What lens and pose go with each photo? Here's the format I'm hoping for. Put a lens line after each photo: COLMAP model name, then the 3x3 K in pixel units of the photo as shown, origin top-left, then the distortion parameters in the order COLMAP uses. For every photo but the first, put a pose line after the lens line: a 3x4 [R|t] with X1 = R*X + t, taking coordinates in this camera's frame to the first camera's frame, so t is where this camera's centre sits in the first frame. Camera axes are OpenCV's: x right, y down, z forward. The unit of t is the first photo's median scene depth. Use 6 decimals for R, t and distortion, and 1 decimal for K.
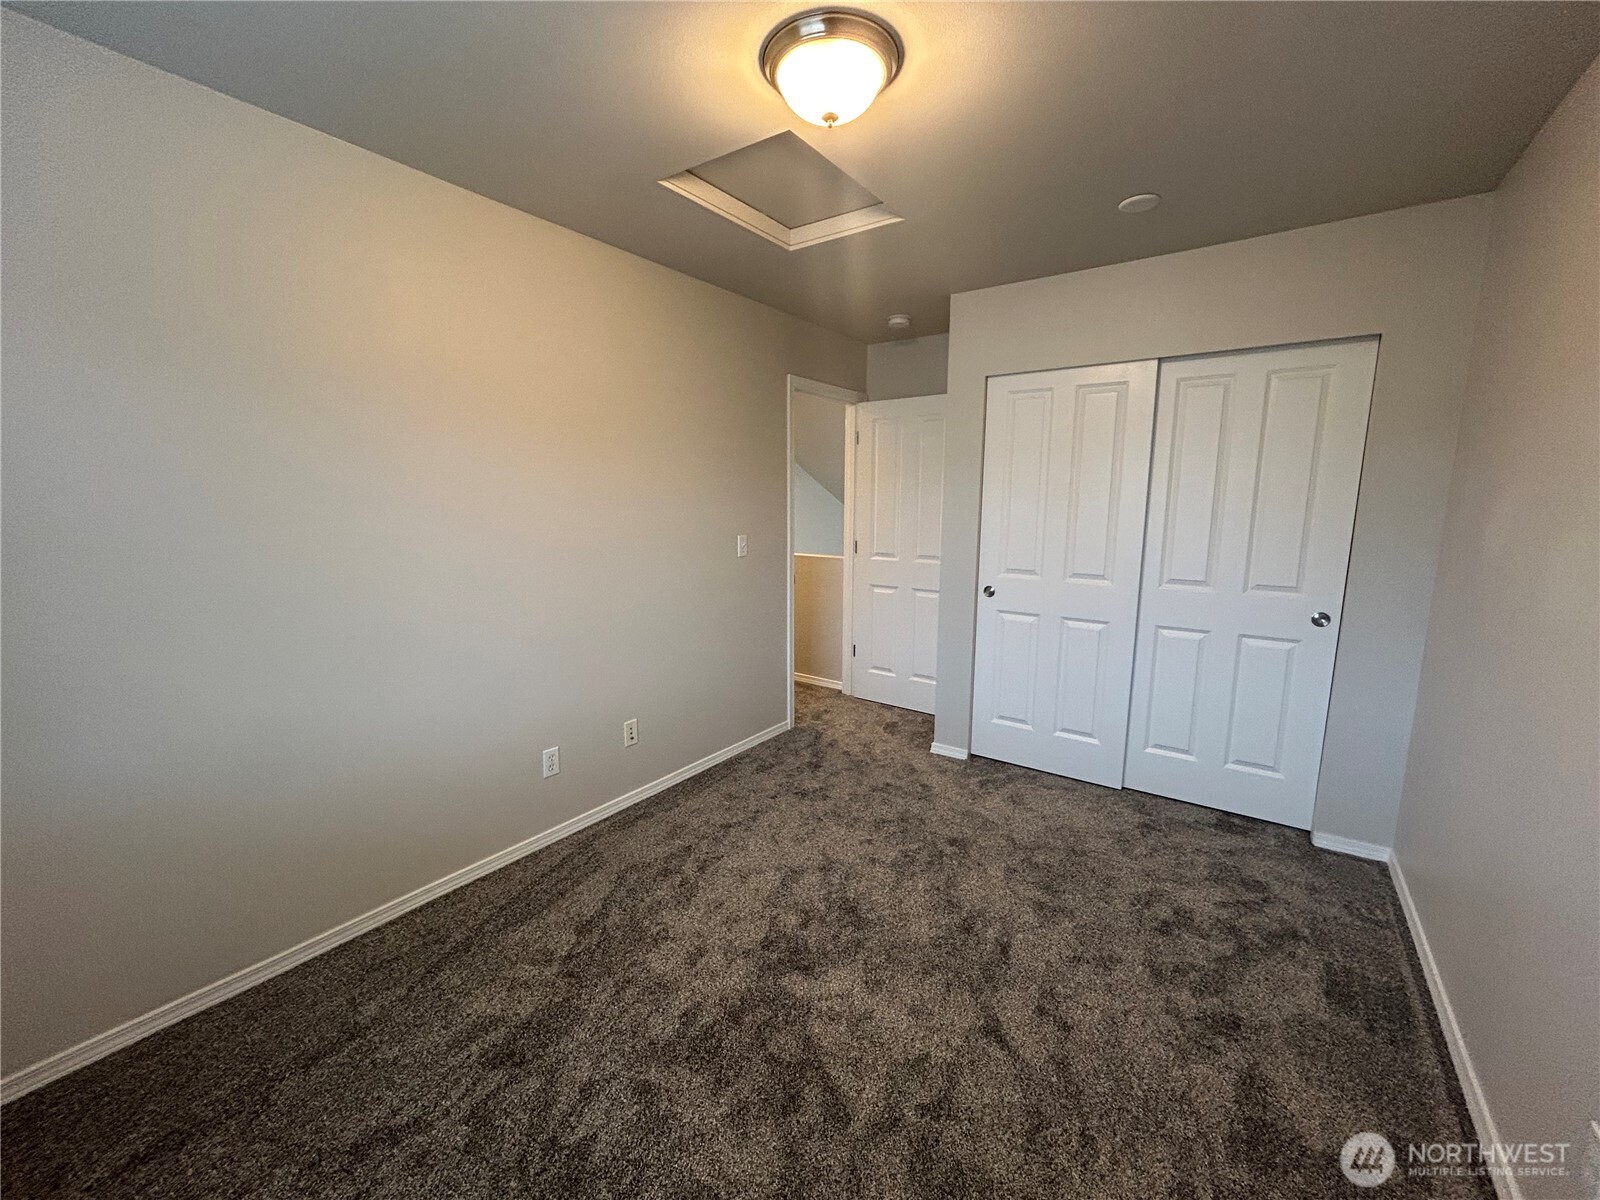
lens RADIAL K [[647.6, 0, 802.2], [0, 647.6, 600.4], [0, 0, 1]] dist [0.000088, 0.000294]
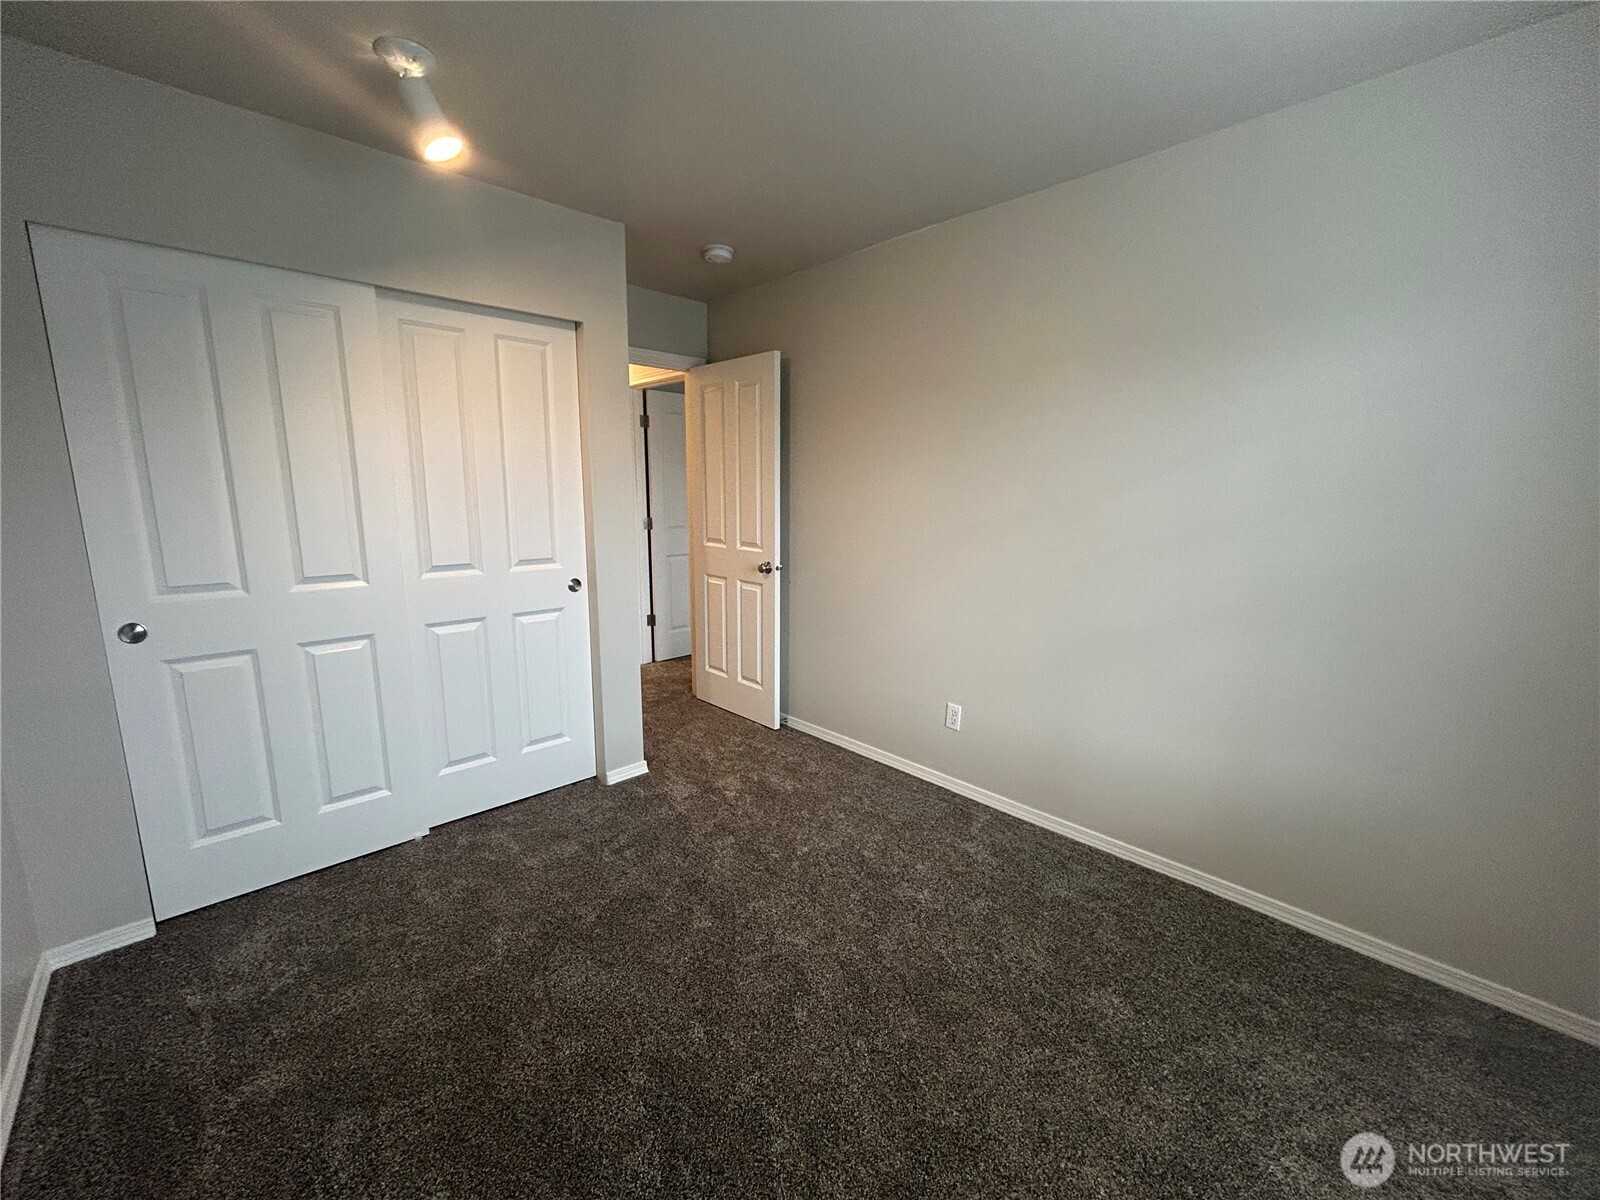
lens RADIAL K [[647.6, 0, 802.2], [0, 647.6, 600.4], [0, 0, 1]] dist [0.000088, 0.000294]
pose [[0.198387, -0.162246, 0.966602, -0.177544], [0.168761, 0.977129, 0.129377, -0.021743], [-0.965486, 0.137458, 0.221230, 0.391488]]
